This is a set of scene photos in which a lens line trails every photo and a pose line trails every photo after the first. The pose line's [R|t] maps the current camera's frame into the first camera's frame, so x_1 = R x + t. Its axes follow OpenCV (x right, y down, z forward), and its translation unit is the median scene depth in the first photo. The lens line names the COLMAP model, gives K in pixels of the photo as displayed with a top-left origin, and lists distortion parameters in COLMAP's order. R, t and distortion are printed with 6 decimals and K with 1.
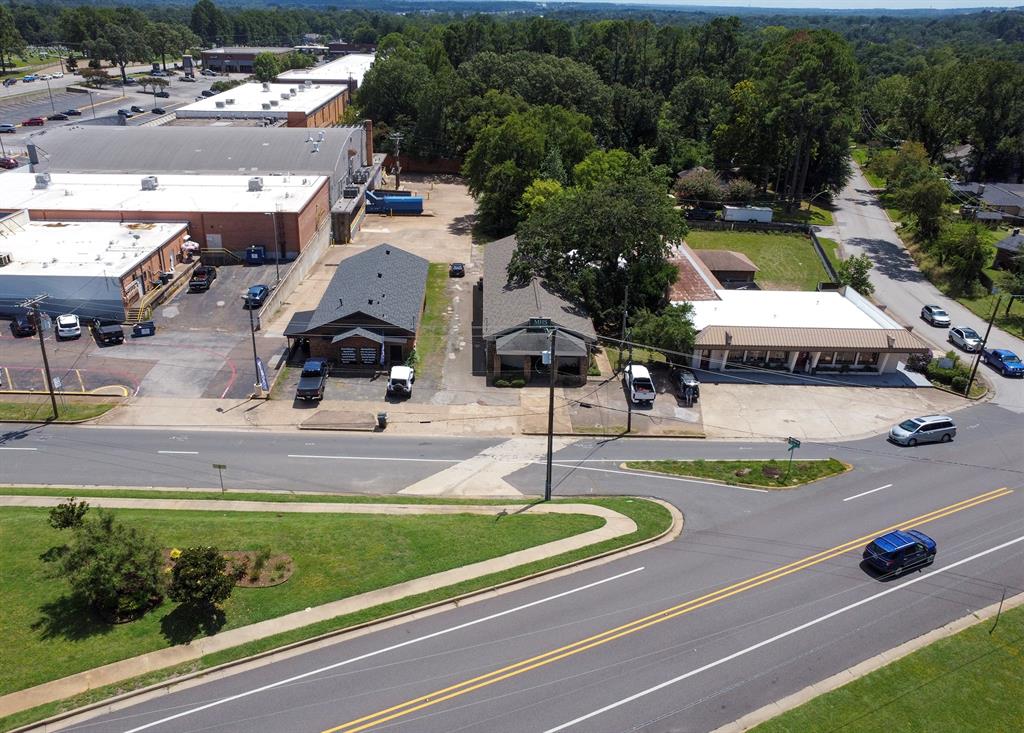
lens RADIAL K [[815.2, 0, 462.5], [0, 815.2, 363.4], [0, 0, 1]] dist [-0.239675, 0.478255]
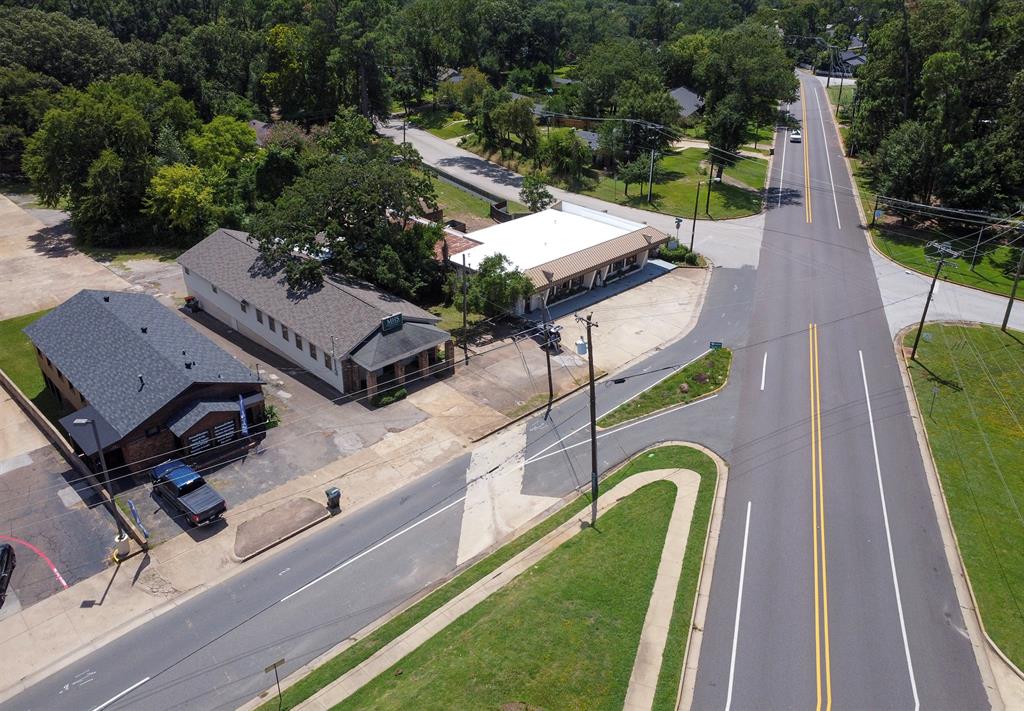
lens RADIAL K [[825.5, 0, 530.4], [0, 825.5, 277.9], [0, 0, 1]] dist [-0.119638, 0.186456]
pose [[0.697738, -0.278710, 0.659911, -0.382092], [0.299988, 0.950225, 0.084138, -0.126696], [-0.650515, 0.139259, 0.746617, 0.233776]]
